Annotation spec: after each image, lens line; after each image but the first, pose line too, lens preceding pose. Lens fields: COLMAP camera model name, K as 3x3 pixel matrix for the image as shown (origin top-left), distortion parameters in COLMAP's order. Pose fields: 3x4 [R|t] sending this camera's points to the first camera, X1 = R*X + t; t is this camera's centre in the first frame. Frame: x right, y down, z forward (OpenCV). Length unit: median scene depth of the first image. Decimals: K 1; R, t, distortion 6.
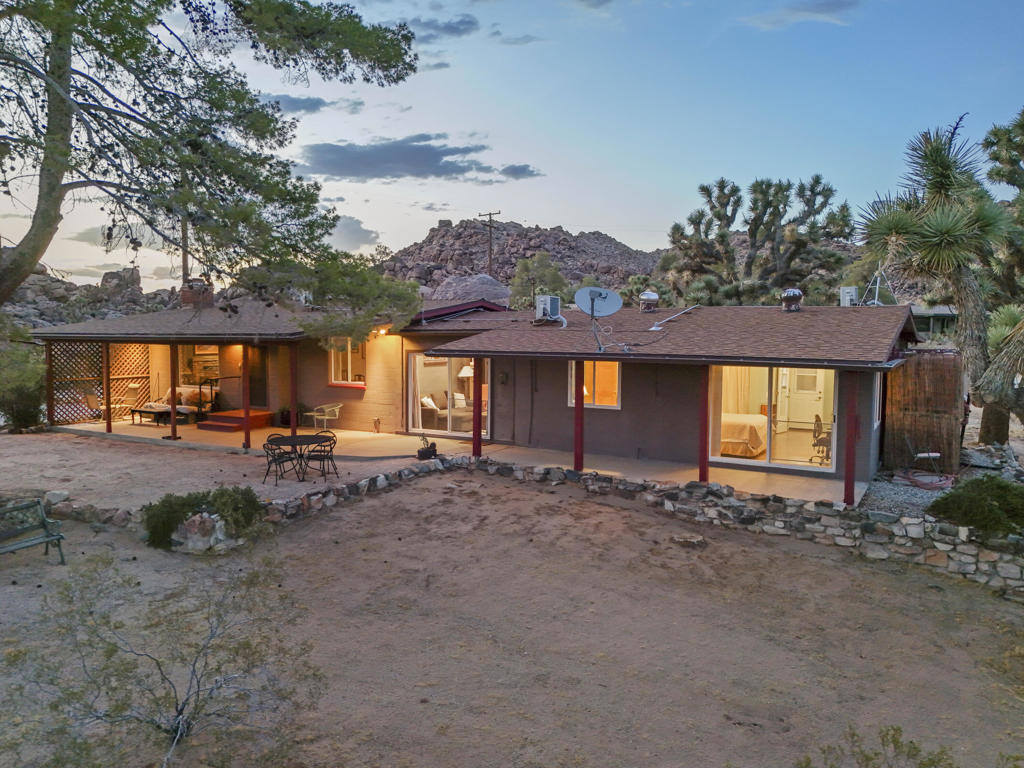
lens RADIAL K [[761.5, 0, 512.0], [0, 761.5, 384.0], [0, 0, 1]] dist [0.032742, -0.008944]
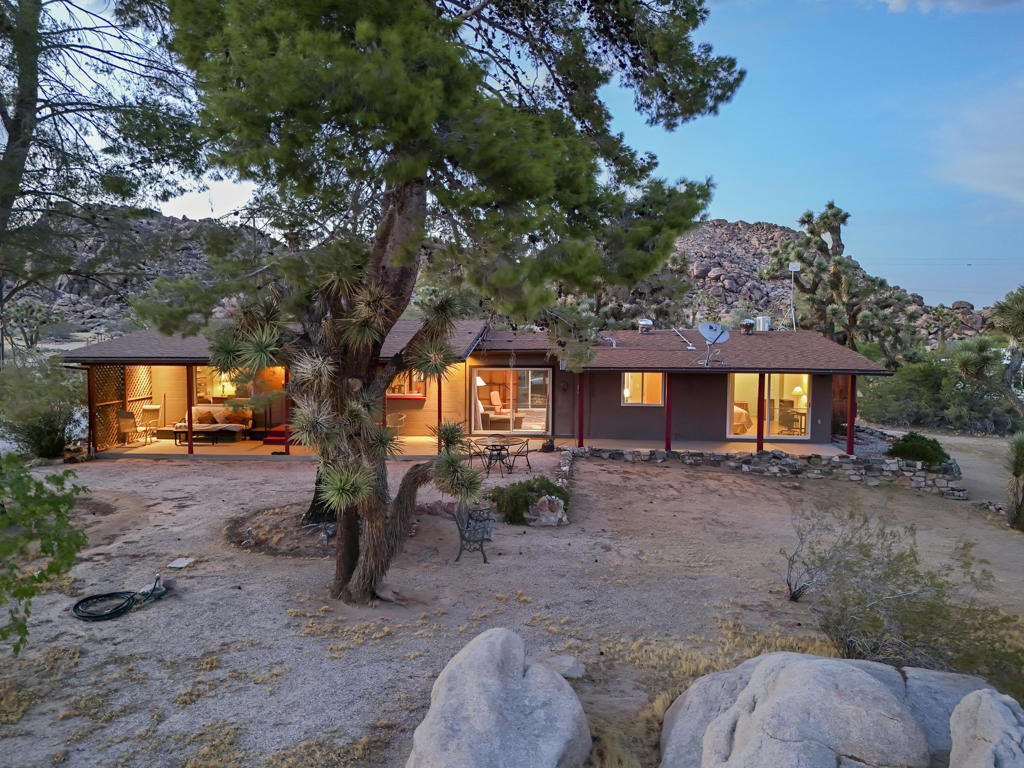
lens RADIAL K [[752.4, 0, 512.0], [0, 752.4, 384.0], [0, 0, 1]] dist [0.000572, 0.001131]
pose [[0.907202, -0.037653, 0.419006, -0.829713], [0.035869, 0.999283, 0.012136, -0.040855], [-0.419163, 0.004019, 0.907902, -0.157374]]
